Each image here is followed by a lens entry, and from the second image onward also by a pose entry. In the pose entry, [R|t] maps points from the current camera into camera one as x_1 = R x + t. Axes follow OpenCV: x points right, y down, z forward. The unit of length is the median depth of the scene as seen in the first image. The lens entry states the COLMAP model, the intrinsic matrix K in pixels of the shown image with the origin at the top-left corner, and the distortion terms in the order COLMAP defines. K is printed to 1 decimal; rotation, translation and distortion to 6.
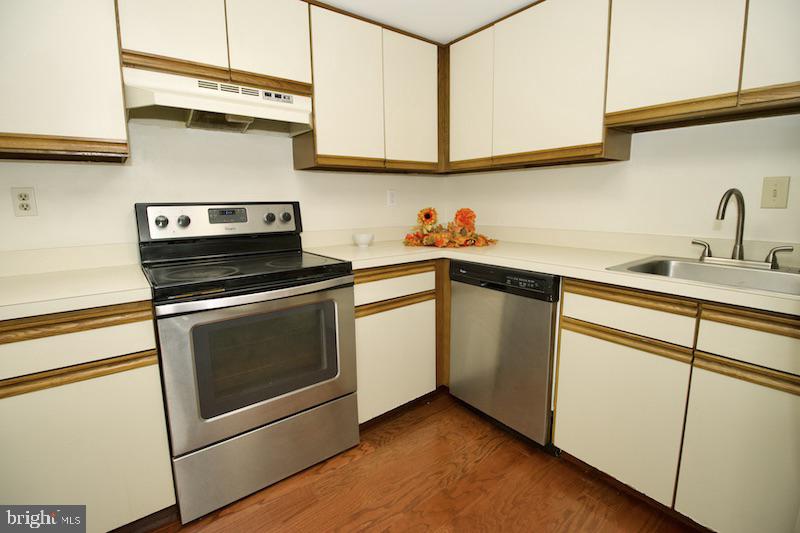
lens RADIAL K [[368.0, 0, 404.2], [0, 368.0, 258.0], [0, 0, 1]] dist [0.000904, -0.012963]
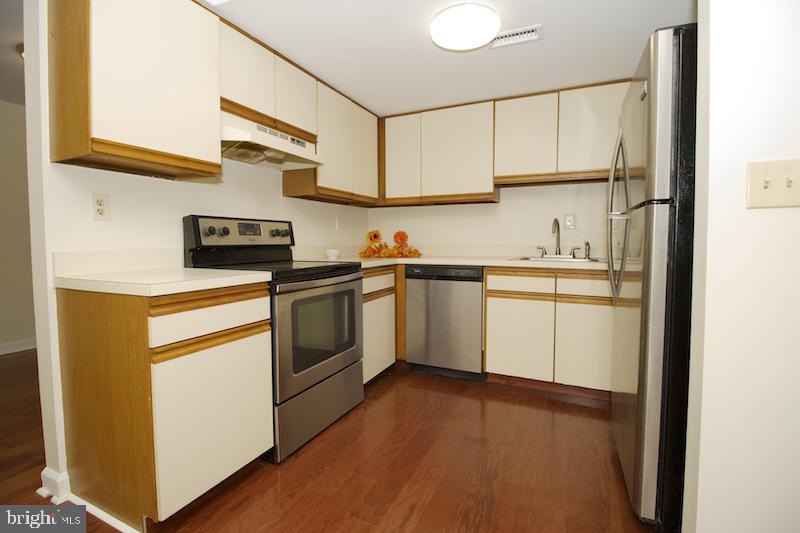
lens RADIAL K [[368.0, 0, 404.2], [0, 368.0, 258.0], [0, 0, 1]] dist [0.000904, -0.012963]
pose [[0.890127, -0.012008, 0.455555, -0.604586], [0.061768, 0.993607, -0.094500, 0.130821], [-0.451508, 0.112256, 0.885178, -0.312040]]
